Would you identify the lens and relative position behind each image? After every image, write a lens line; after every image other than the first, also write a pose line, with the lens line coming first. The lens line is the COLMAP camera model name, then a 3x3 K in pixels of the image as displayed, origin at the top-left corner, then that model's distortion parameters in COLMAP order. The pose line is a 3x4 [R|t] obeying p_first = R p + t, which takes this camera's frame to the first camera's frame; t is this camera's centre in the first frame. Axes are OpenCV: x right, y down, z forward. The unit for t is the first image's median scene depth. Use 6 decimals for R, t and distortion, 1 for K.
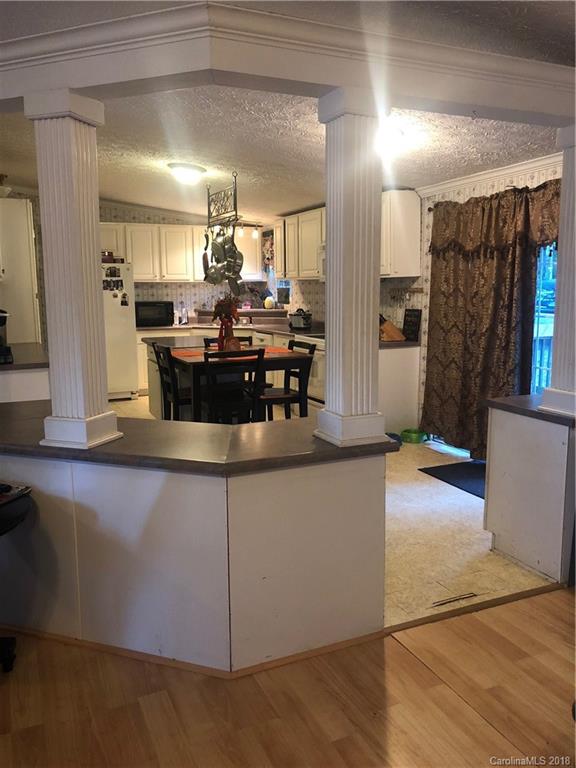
lens RADIAL K [[628.9, 0, 290.0], [0, 628.9, 374.2], [0, 0, 1]] dist [0.007686, -0.002735]
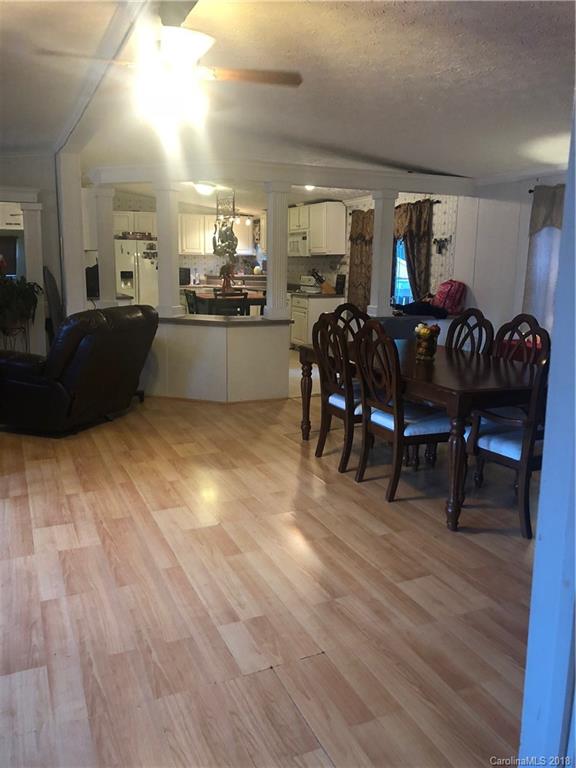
lens RADIAL K [[622.5, 0, 288.0], [0, 622.5, 384.0], [0, 0, 1]] dist [0.012642, 0.002058]
pose [[0.999721, 0.023629, 0.000478, 0.059126], [-0.023620, 0.998216, 0.054829, 0.088947], [0.000818, -0.054825, 0.998496, -0.591364]]
